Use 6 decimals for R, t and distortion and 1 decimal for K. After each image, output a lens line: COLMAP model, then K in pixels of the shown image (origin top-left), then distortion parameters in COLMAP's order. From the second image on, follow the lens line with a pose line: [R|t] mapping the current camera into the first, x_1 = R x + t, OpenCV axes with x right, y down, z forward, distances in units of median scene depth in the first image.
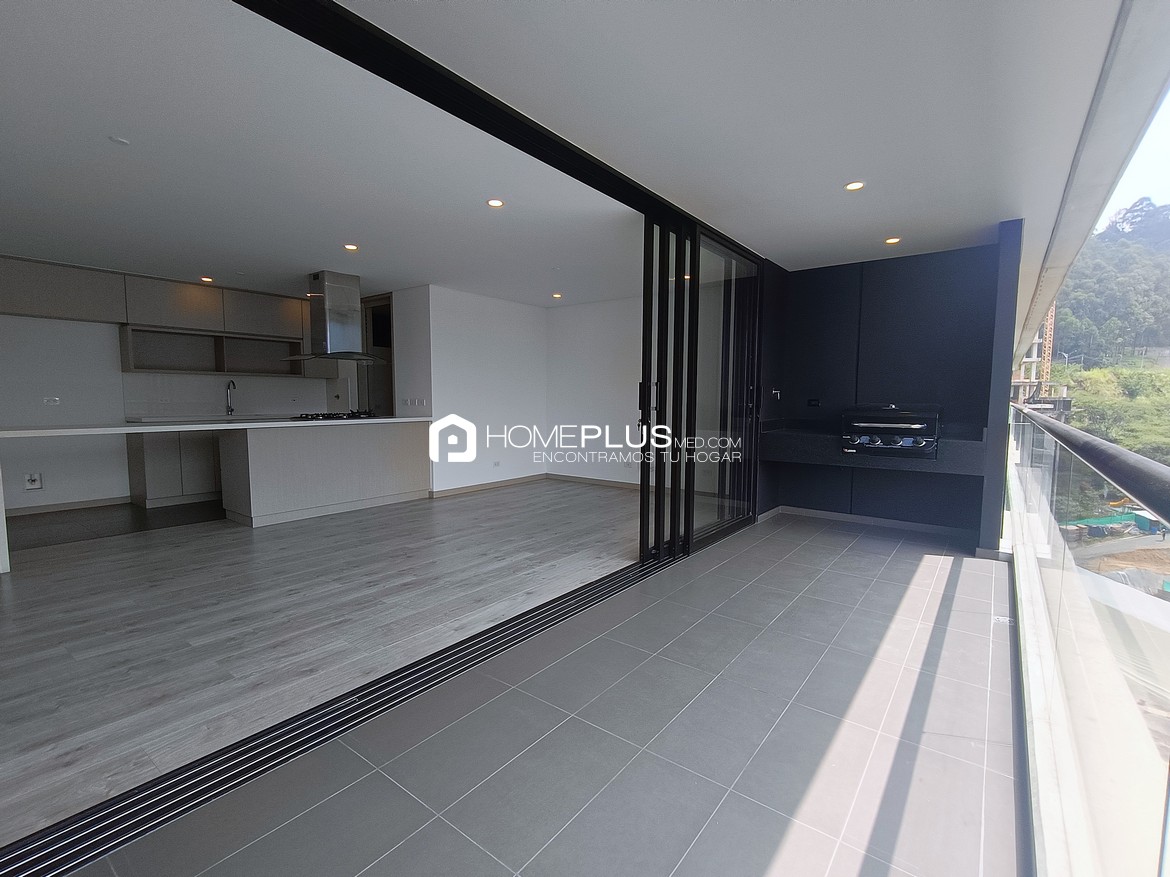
lens RADIAL K [[548.3, 0, 584.8], [0, 548.3, 449.0], [0, 0, 1]] dist [0.005036, -0.002547]
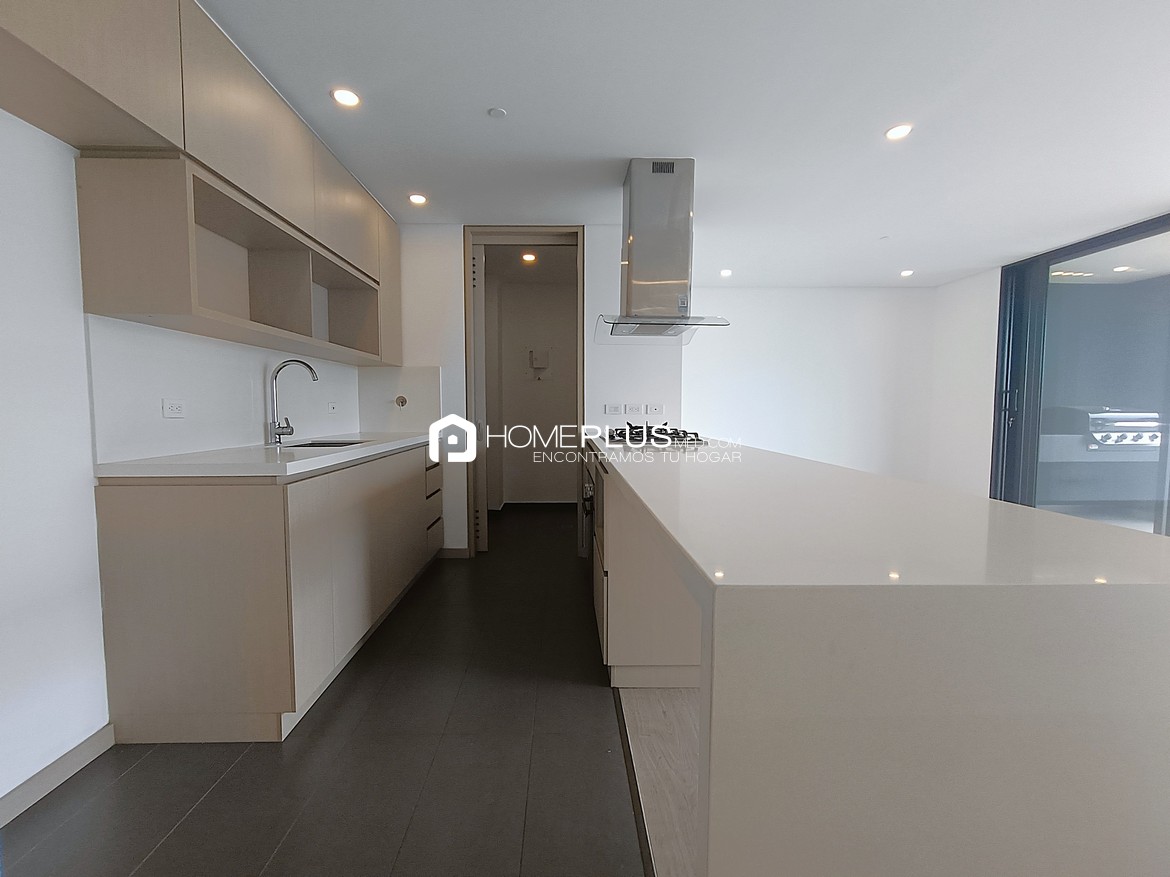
lens RADIAL K [[548.3, 0, 584.3], [0, 548.3, 443.1], [0, 0, 1]] dist [0.005036, -0.002547]
pose [[0.777101, -0.045440, 0.627733, -1.249691], [0.062517, 0.998031, -0.005149, -0.078494], [-0.626263, 0.043245, 0.778412, 0.921768]]
